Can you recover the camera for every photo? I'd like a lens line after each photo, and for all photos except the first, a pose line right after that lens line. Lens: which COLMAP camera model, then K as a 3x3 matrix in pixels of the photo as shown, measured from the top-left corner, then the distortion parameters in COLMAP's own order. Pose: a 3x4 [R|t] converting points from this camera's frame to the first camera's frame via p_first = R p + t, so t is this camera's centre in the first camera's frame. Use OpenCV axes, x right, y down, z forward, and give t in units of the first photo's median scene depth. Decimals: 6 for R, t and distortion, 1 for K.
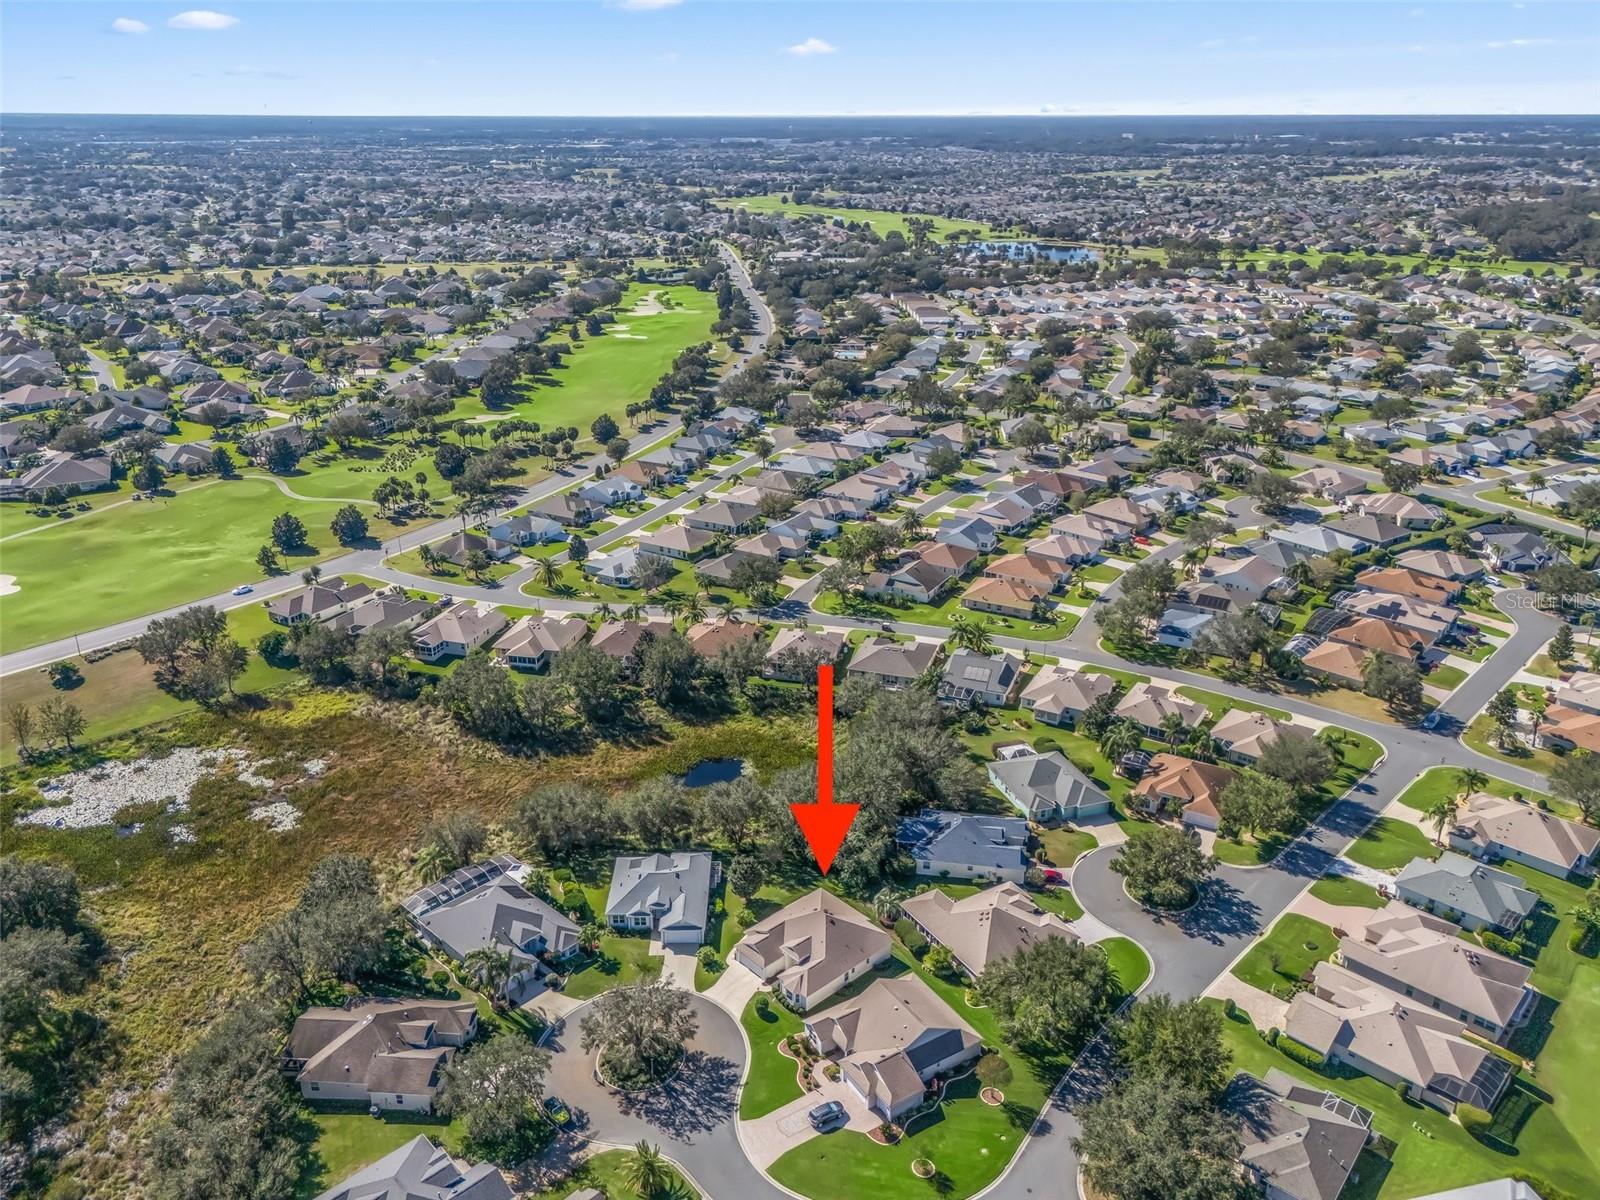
lens RADIAL K [[1191.1, 0, 800.0], [0, 1191.1, 600.0], [0, 0, 1]] dist [0.066802, -0.059254]
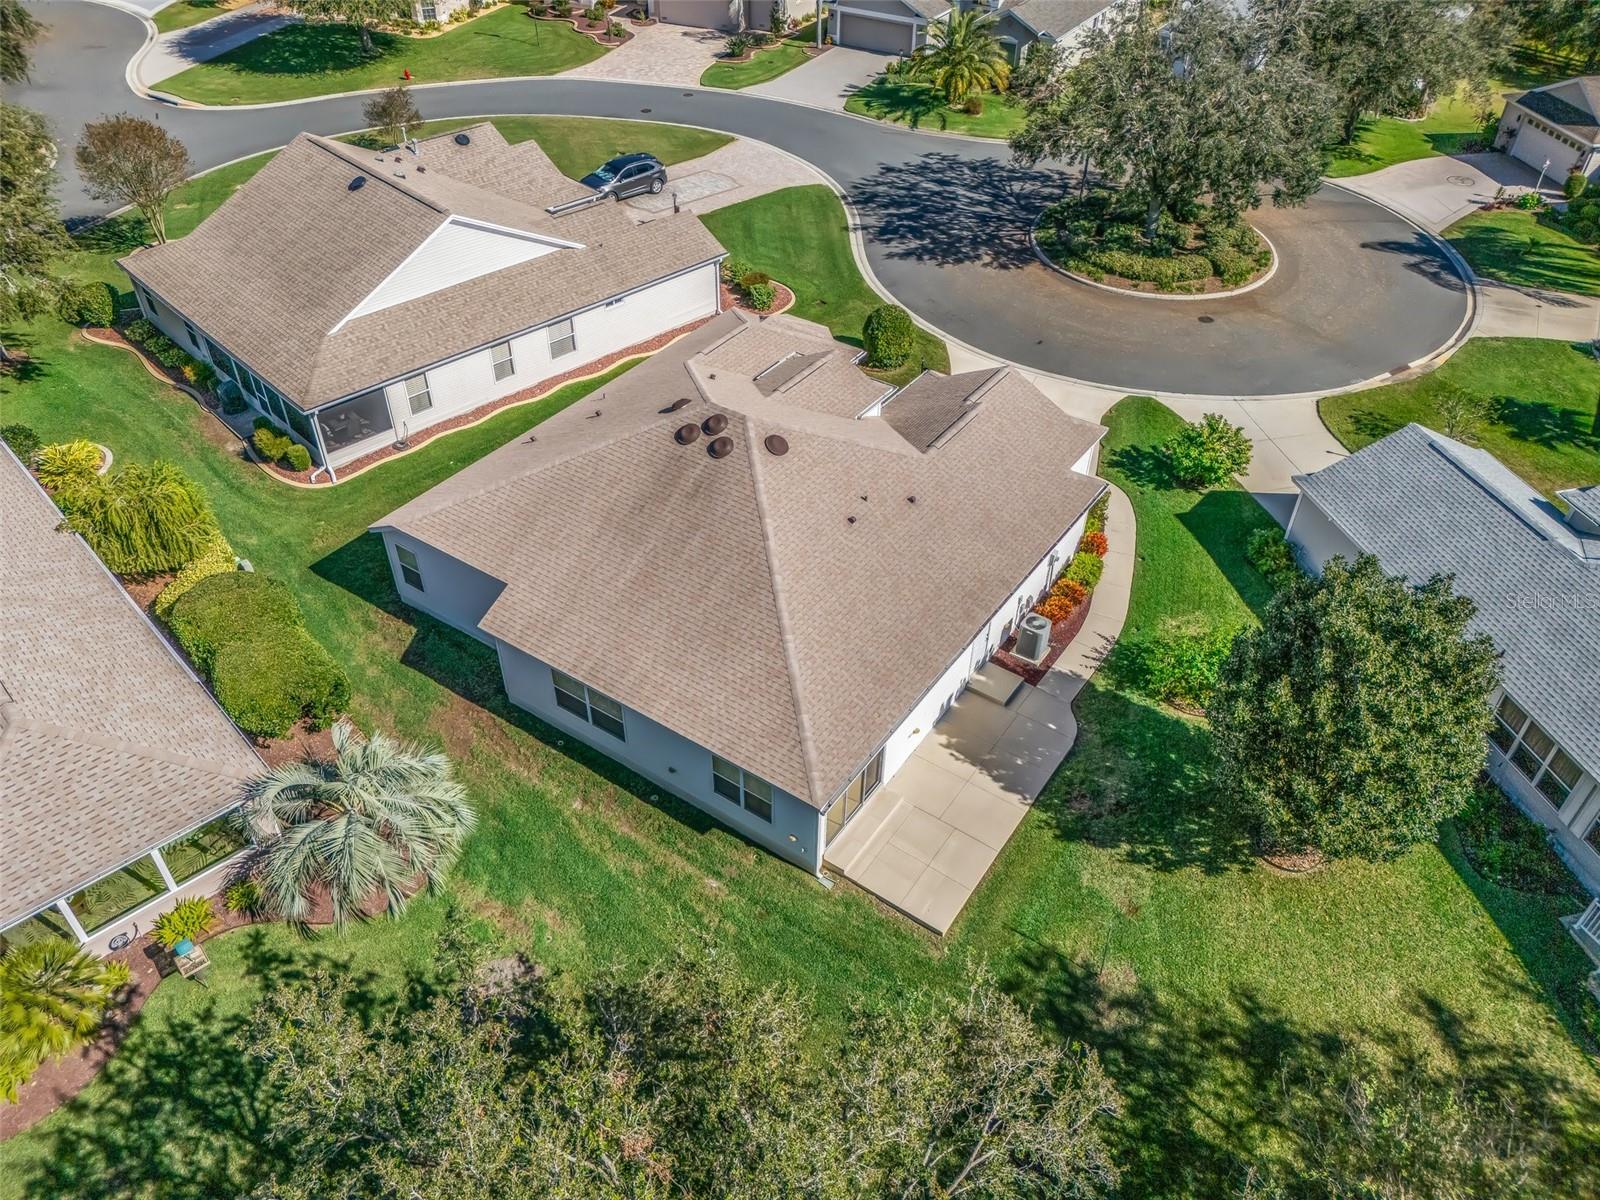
lens RADIAL K [[1211.5, 0, 800.0], [0, 1211.5, 600.0], [0, 0, 1]] dist [0.082952, -0.079055]
pose [[-0.976798, 0.119876, -0.177467, 0.040379], [-0.100596, 0.474732, 0.874362, 0.098252], [0.189064, 0.871928, -0.451659, 1.008087]]
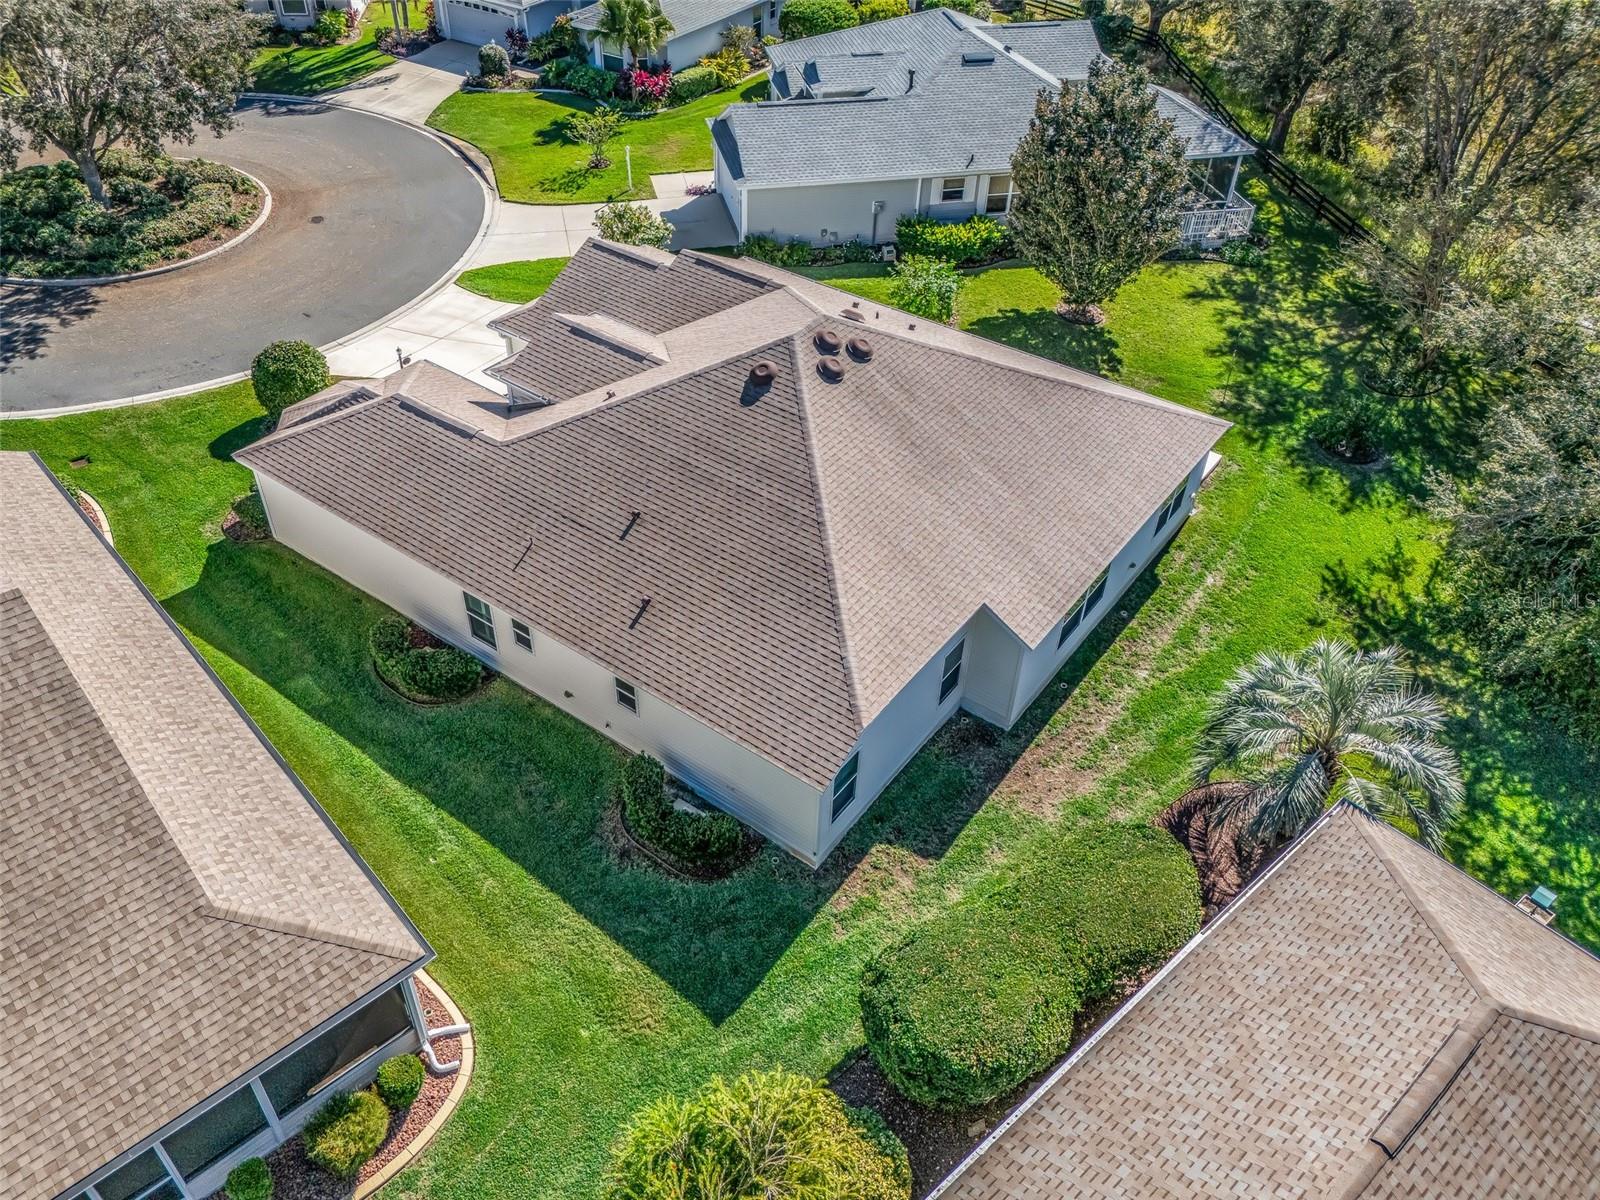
lens RADIAL K [[1211.5, 0, 800.0], [0, 1211.5, 600.0], [0, 0, 1]] dist [0.082952, -0.079055]
pose [[0.187278, 0.636189, -0.748459, 0.142148], [-0.390283, 0.747409, 0.537641, 0.185499], [0.901447, 0.191423, 0.388267, 0.855346]]
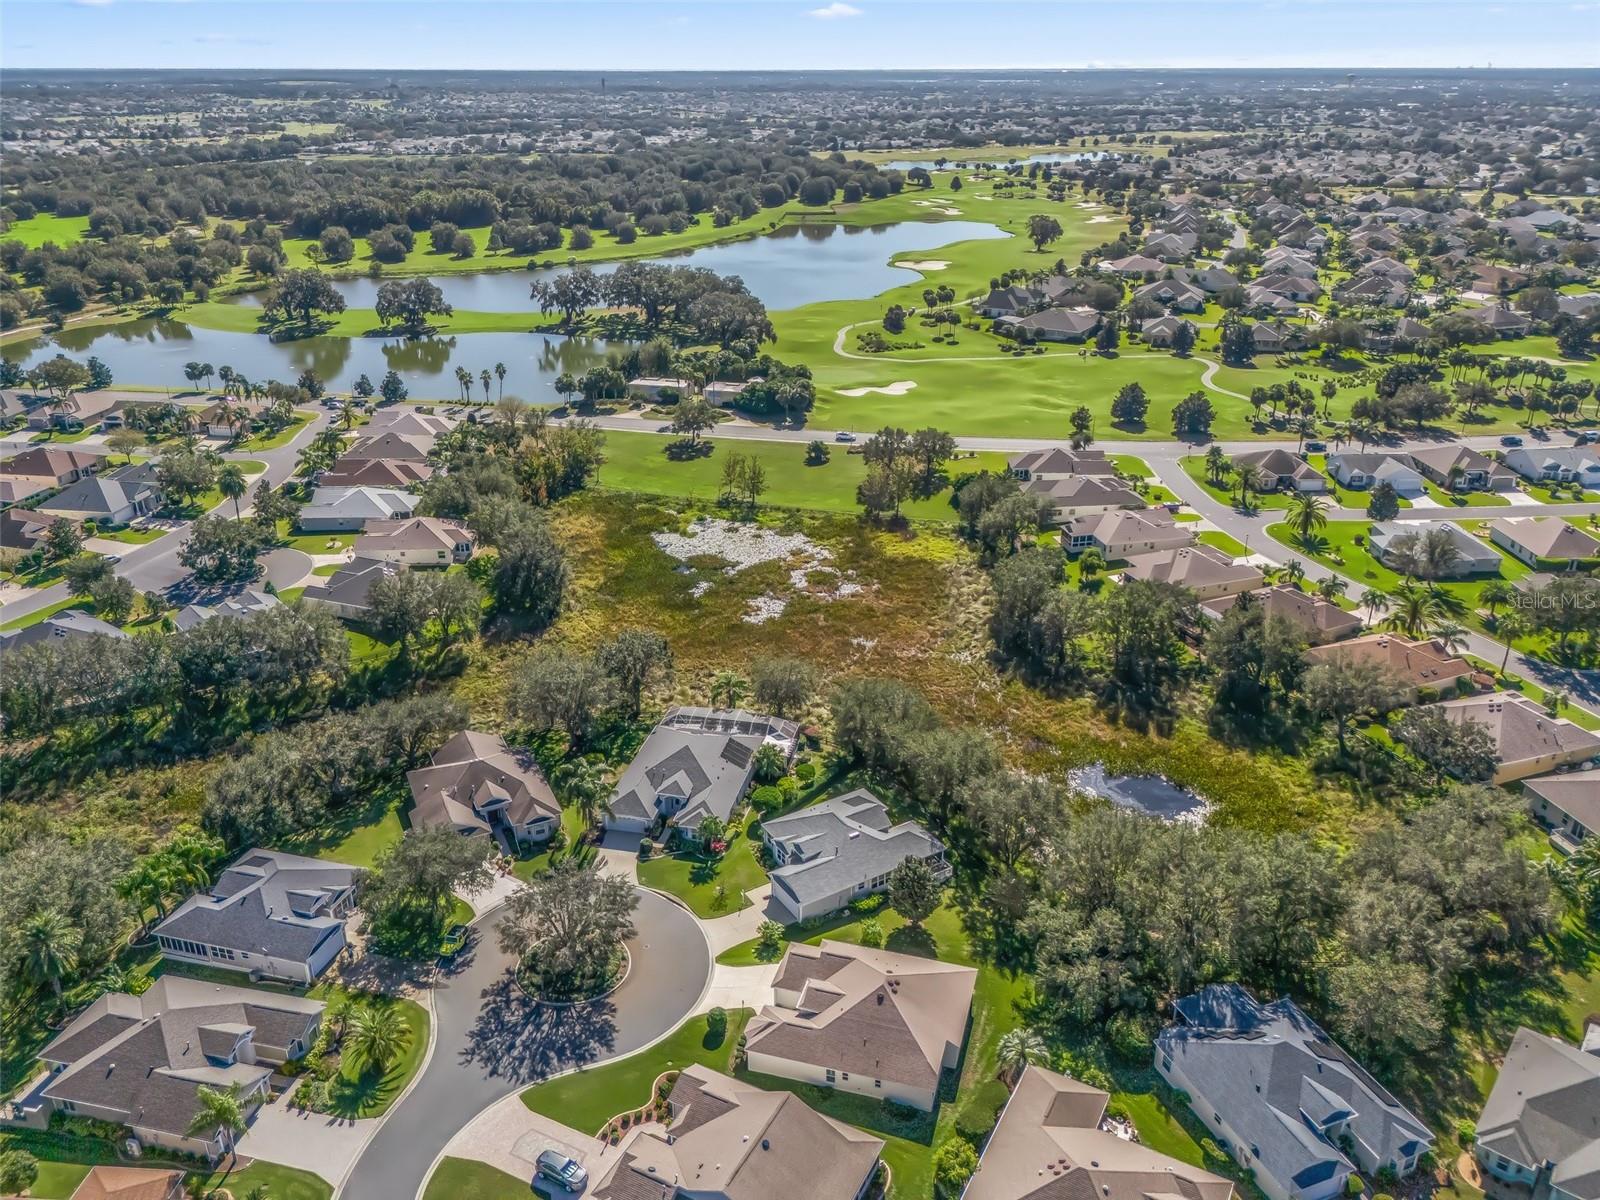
lens RADIAL K [[1242.6, 0, 830.8], [0, 1242.6, 577.1], [0, 0, 1]] dist [0.010567, -0.001628]
pose [[0.514467, 0.325517, -0.793324, 0.413844], [-0.325825, 0.929968, 0.170288, -0.035665], [0.793197, 0.170877, 0.584499, 0.502435]]
